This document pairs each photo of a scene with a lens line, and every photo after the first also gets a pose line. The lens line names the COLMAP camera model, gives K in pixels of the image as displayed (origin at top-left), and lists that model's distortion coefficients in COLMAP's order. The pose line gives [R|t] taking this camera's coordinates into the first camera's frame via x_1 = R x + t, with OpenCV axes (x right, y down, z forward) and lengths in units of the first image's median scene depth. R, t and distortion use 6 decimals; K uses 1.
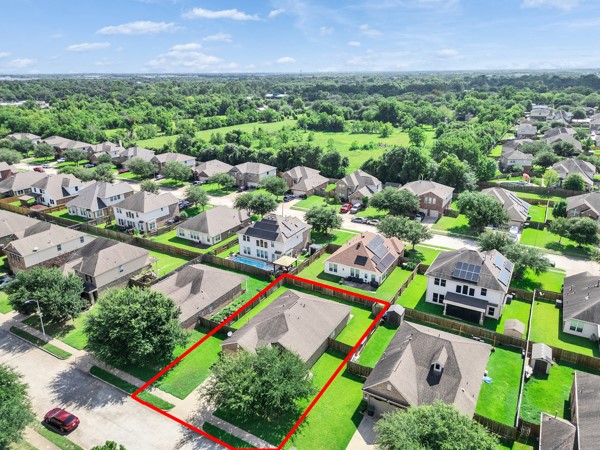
lens RADIAL K [[420.5, 0, 300.0], [0, 420.5, 225.0], [0, 0, 1]] dist [0.090163, -0.098479]
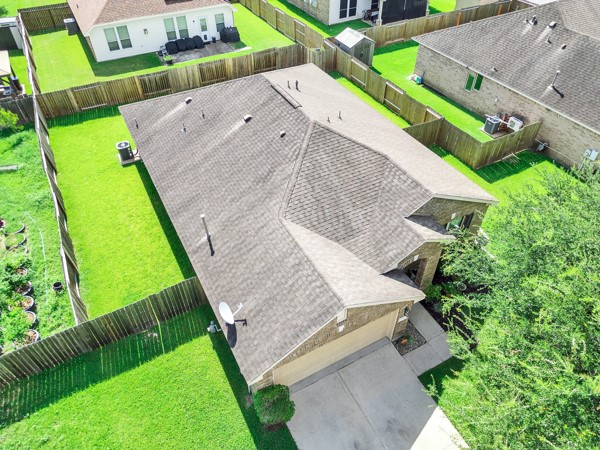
lens RADIAL K [[420.5, 0, 300.0], [0, 420.5, 225.0], [0, 0, 1]] dist [0.090163, -0.098479]
pose [[0.521473, -0.580959, 0.624942, -0.186575], [0.289484, 0.809428, 0.510906, 0.088436], [-0.802661, -0.085513, 0.590273, 0.621072]]
